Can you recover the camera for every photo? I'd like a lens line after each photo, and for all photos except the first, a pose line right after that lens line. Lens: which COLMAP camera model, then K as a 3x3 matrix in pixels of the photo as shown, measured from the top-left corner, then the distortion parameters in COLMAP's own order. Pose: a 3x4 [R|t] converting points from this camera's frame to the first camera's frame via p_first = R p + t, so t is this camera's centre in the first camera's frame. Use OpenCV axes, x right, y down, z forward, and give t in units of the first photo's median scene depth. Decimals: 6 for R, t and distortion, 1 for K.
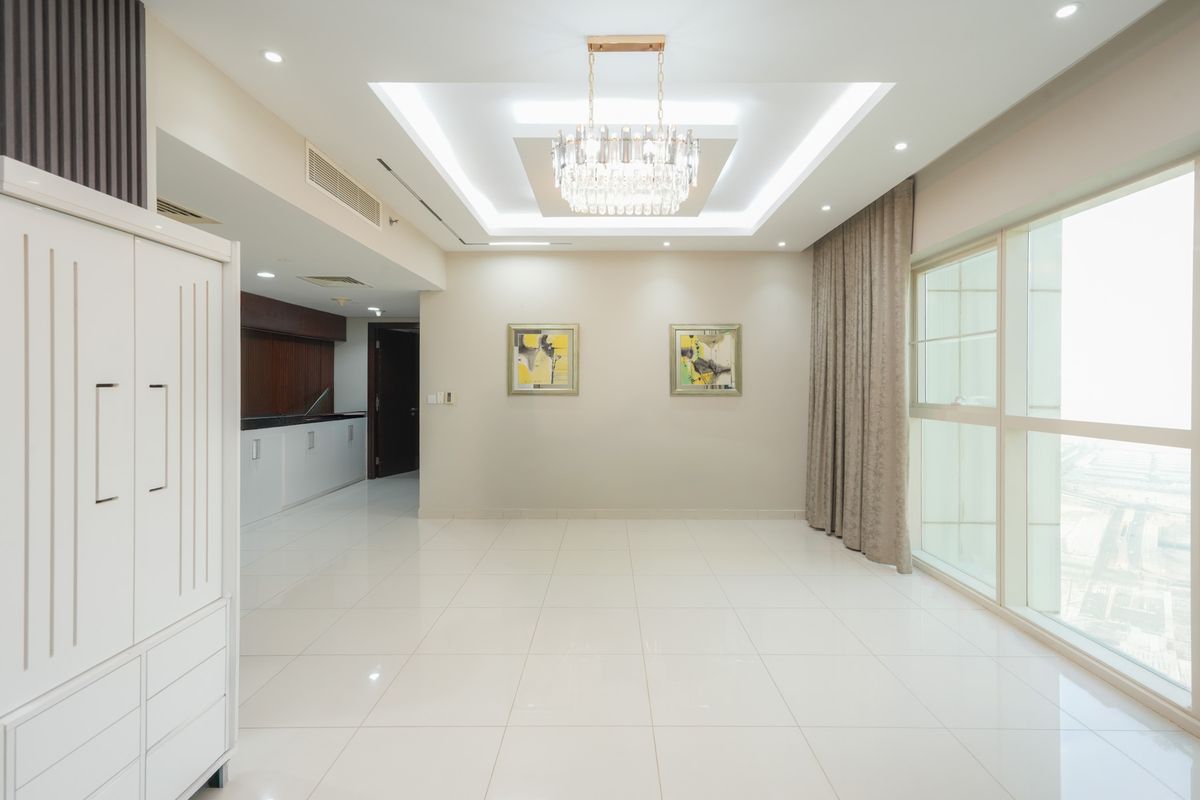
lens RADIAL K [[569.6, 0, 584.9], [0, 569.6, 381.8], [0, 0, 1]] dist [0.003135, 0.006846]
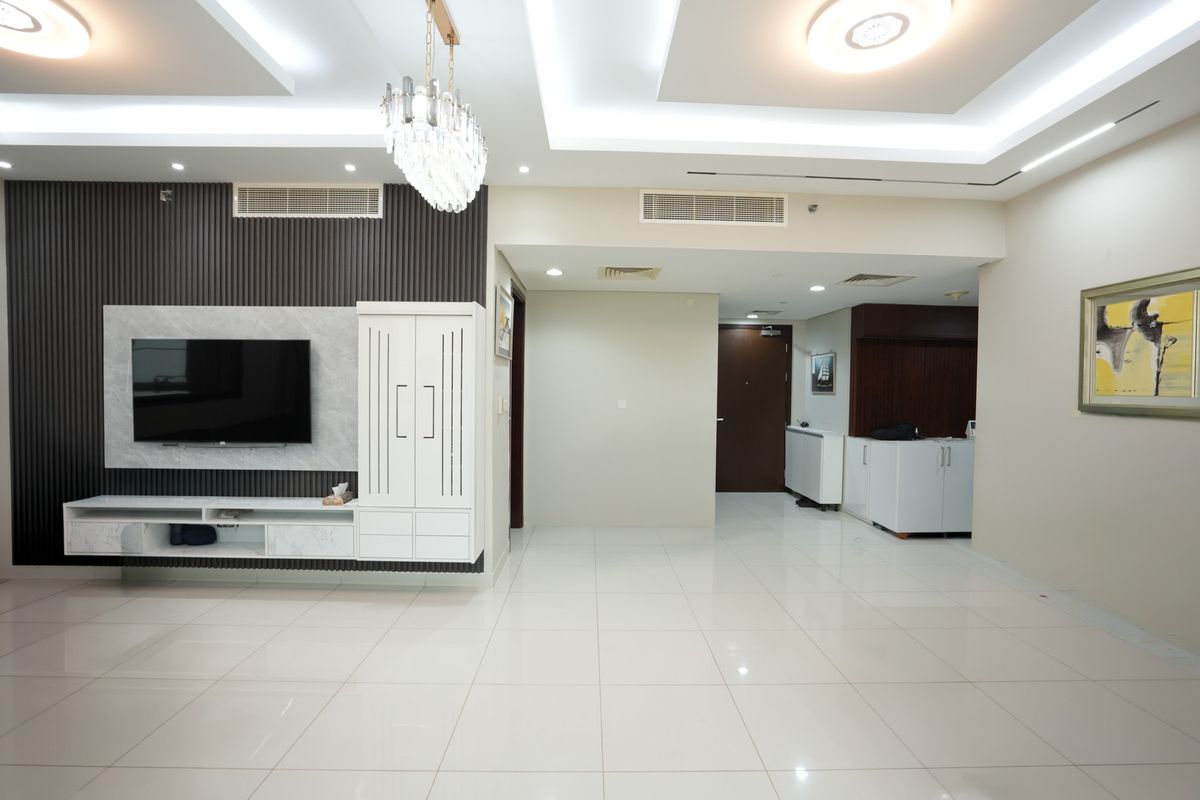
lens RADIAL K [[569.6, 0, 599.5], [0, 569.6, 405.8], [0, 0, 1]] dist [0.003135, 0.006846]
pose [[0.062091, 0.027134, -0.997702, 0.418238], [-0.010797, 0.999590, 0.026514, 0.004667], [0.998012, 0.009126, 0.062358, 0.478102]]
